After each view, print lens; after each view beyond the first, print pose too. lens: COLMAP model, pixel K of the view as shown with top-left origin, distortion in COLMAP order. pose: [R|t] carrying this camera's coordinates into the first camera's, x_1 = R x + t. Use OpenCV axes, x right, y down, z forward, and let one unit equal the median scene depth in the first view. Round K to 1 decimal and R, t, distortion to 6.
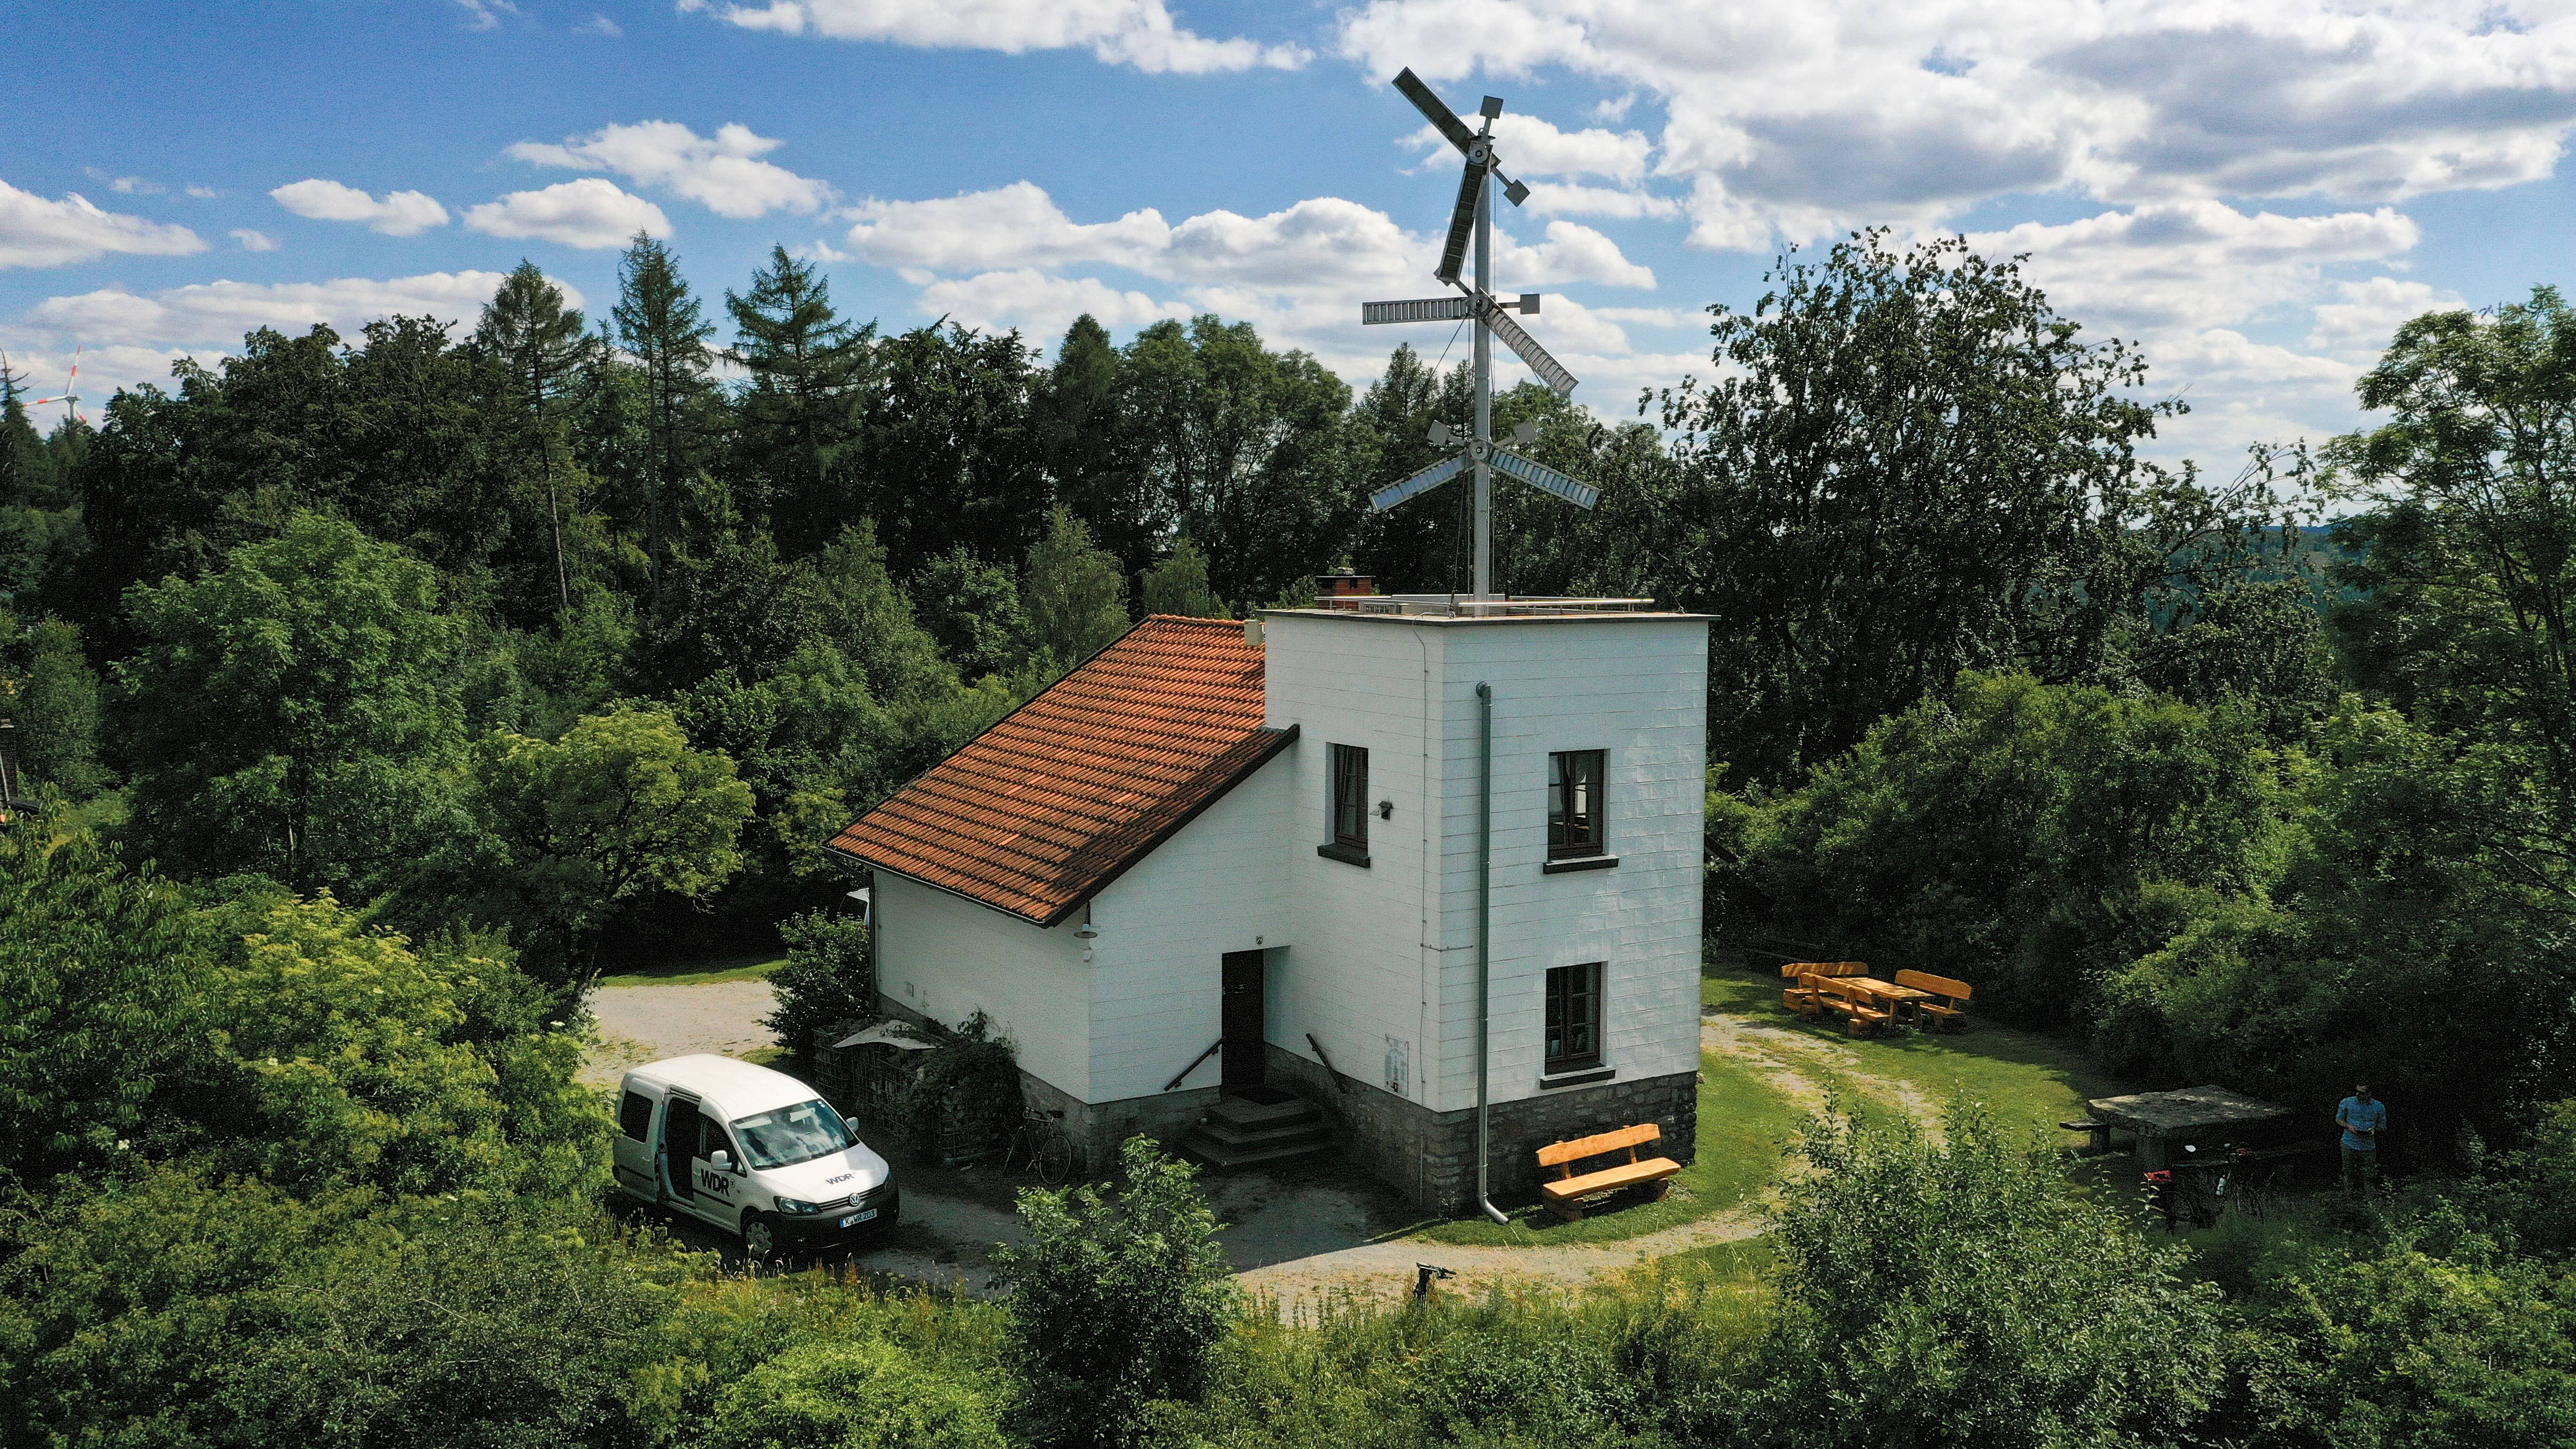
lens RADIAL K [[2053.0, 0, 1293.8], [0, 2053.0, 713.5], [0, 0, 1]] dist [0.022176, 0.000461]
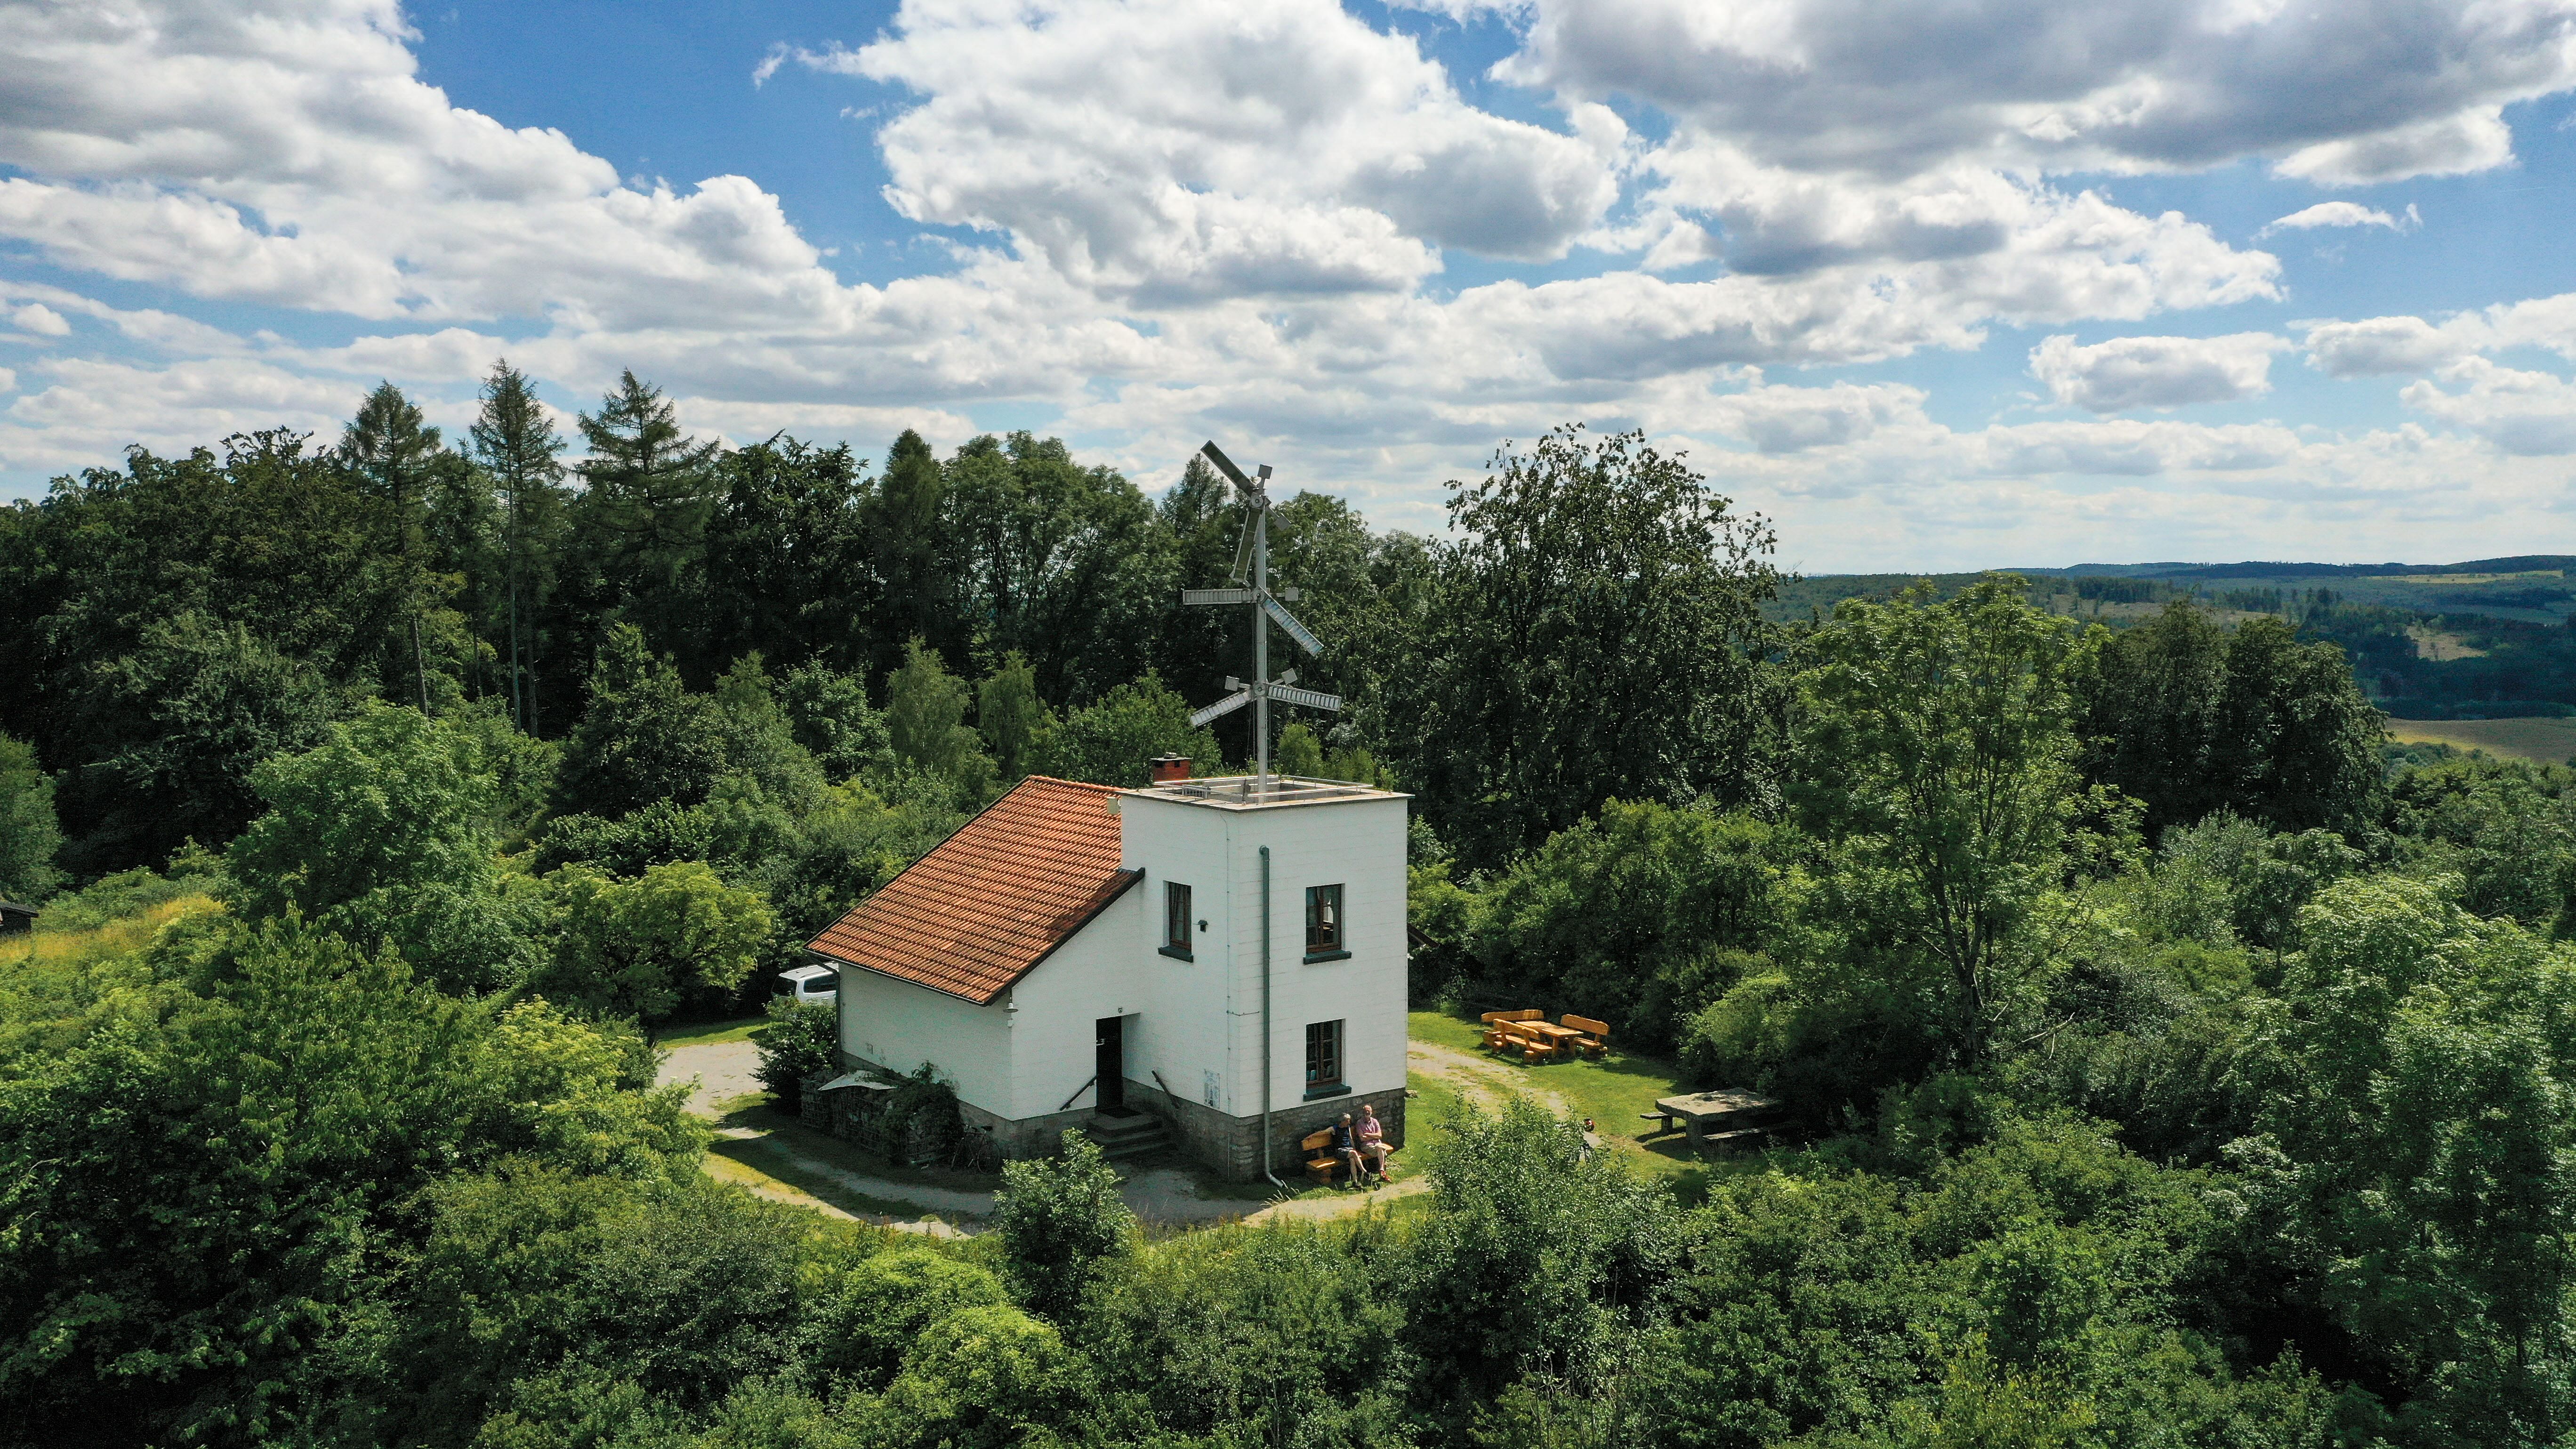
lens RADIAL K [[2053.0, 0, 1293.8], [0, 2053.0, 713.5], [0, 0, 1]] dist [0.022176, 0.000461]
pose [[0.994863, -0.010631, 0.100675, -0.032413], [0.012727, 0.999715, -0.020201, -0.062635], [-0.100432, 0.021378, 0.994714, -0.432991]]
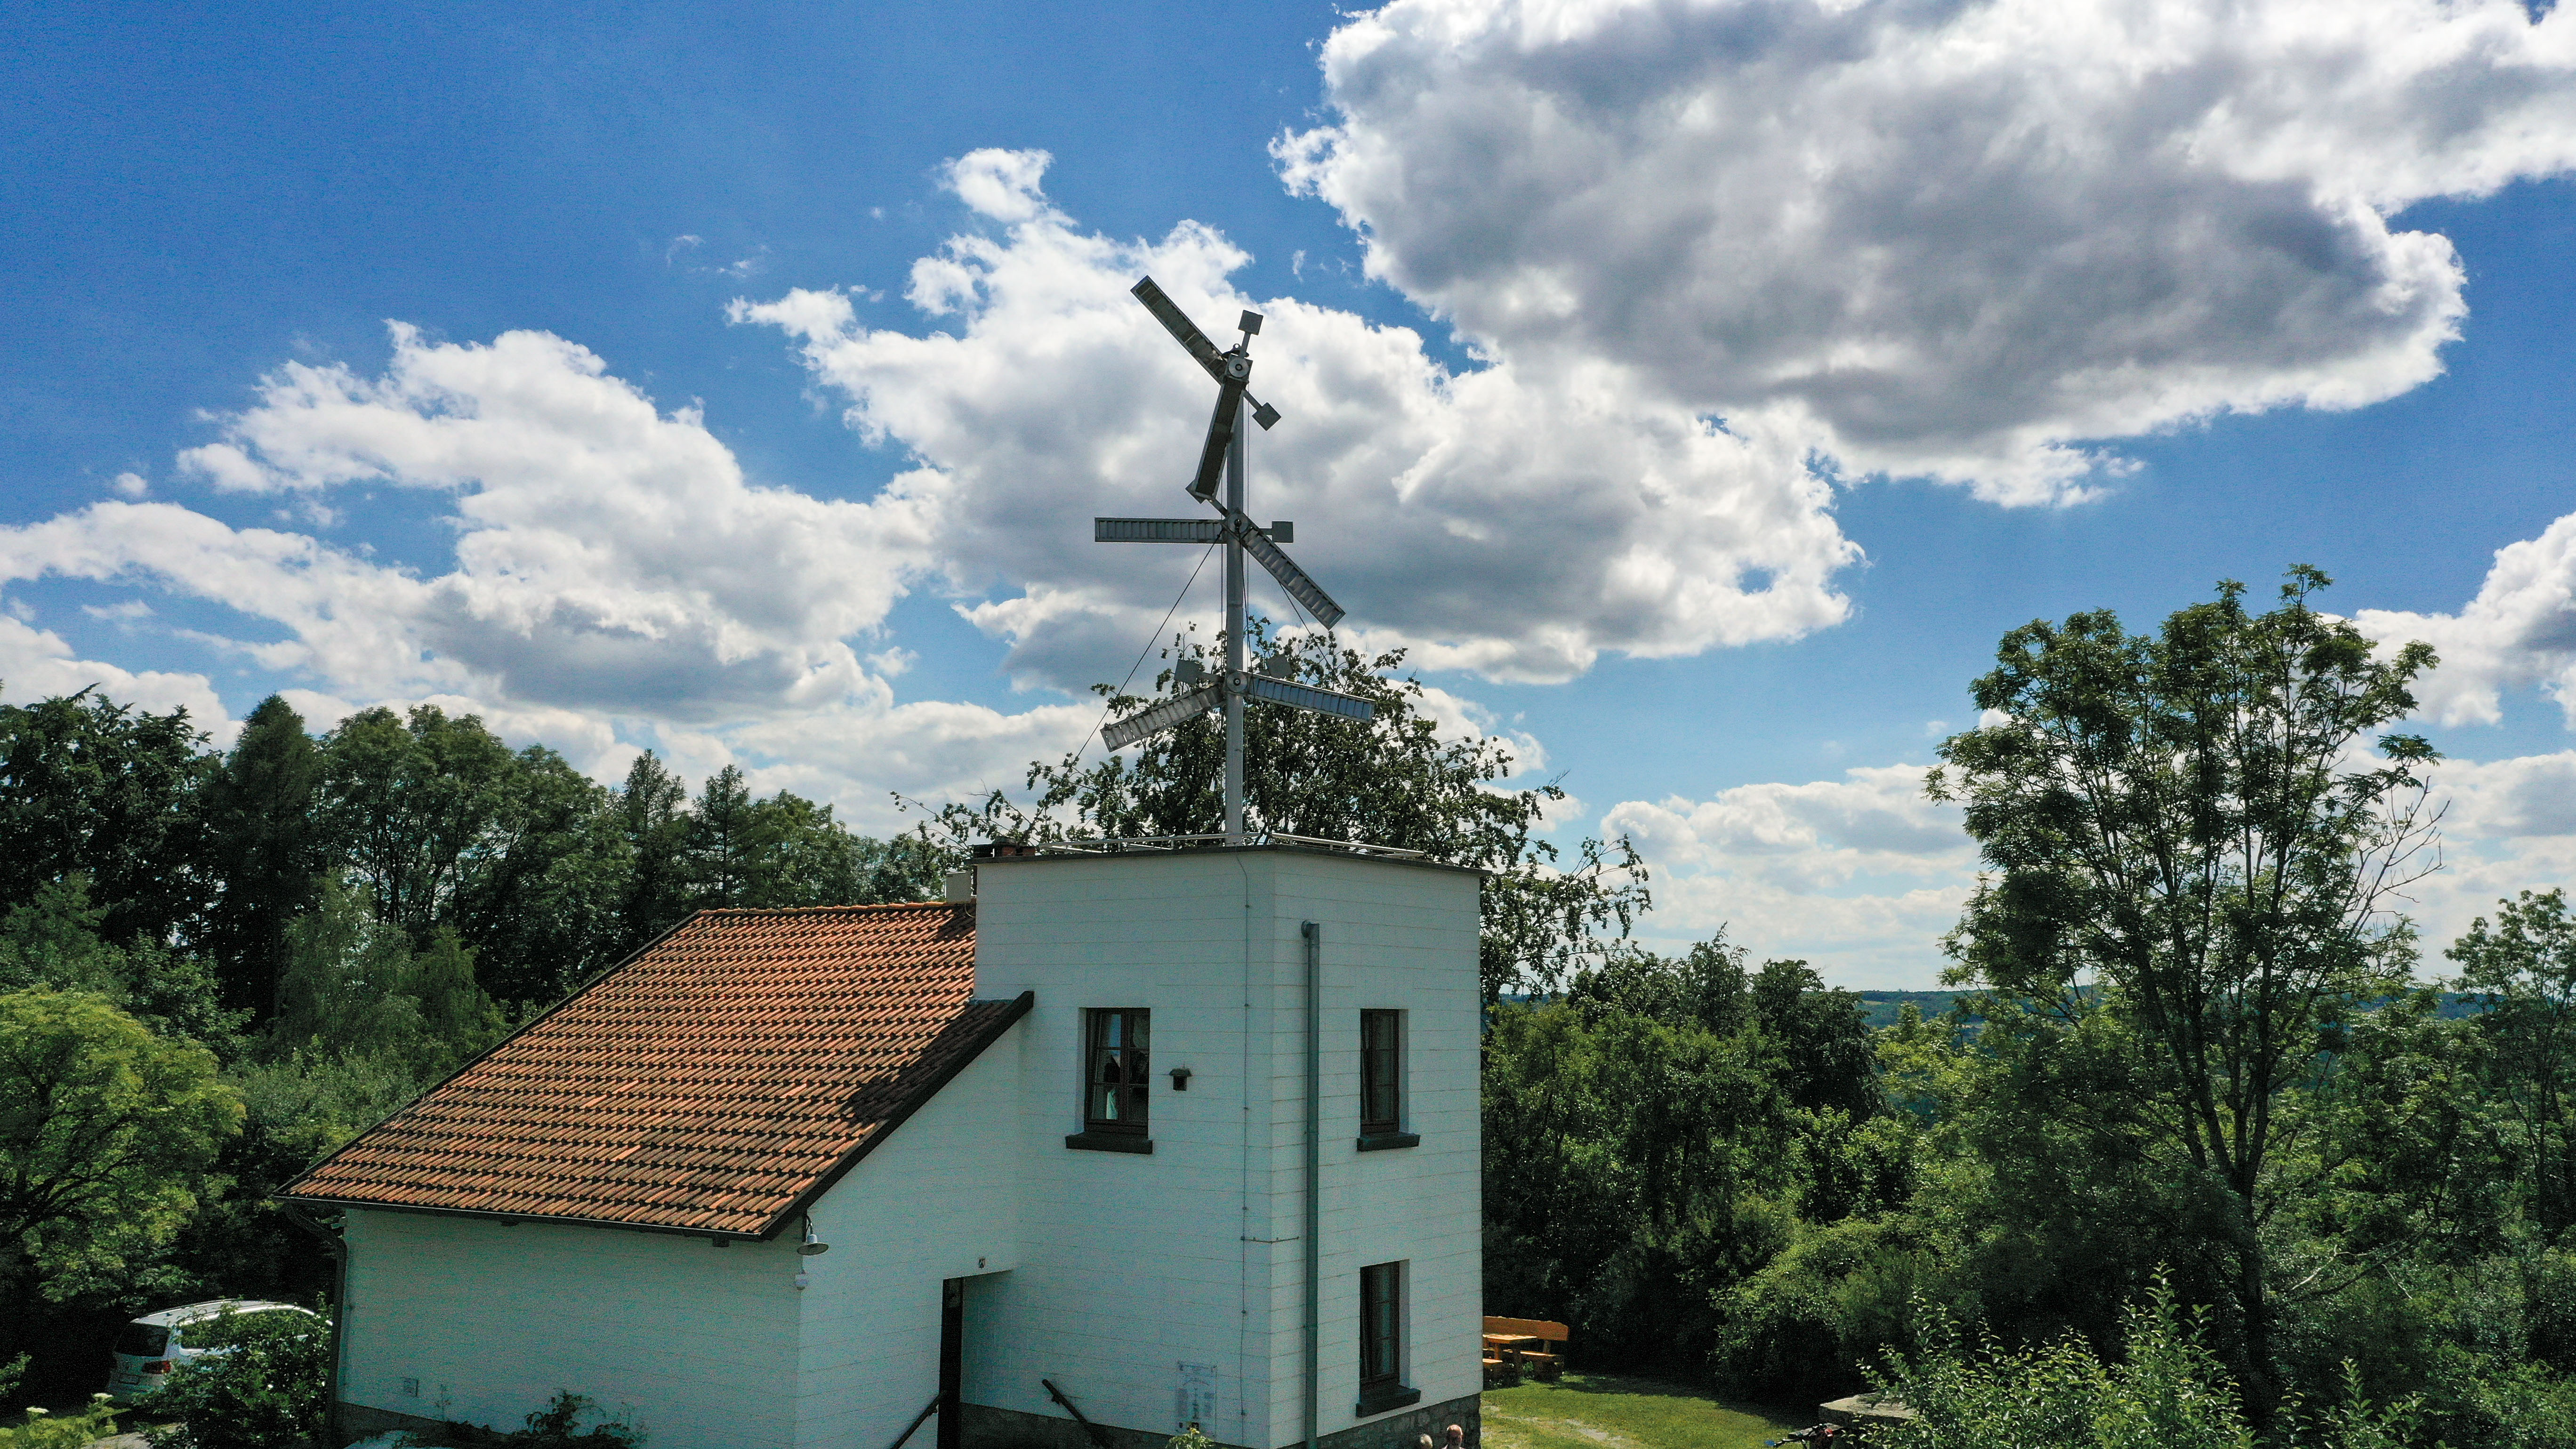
lens RADIAL K [[2053.0, 0, 1293.8], [0, 2053.0, 713.5], [0, 0, 1]] dist [0.022176, 0.000461]
pose [[0.916018, 0.062355, 0.396261, -0.192721], [0.027913, 0.975542, -0.218034, 0.064943], [-0.400165, 0.210784, 0.891873, 0.154691]]
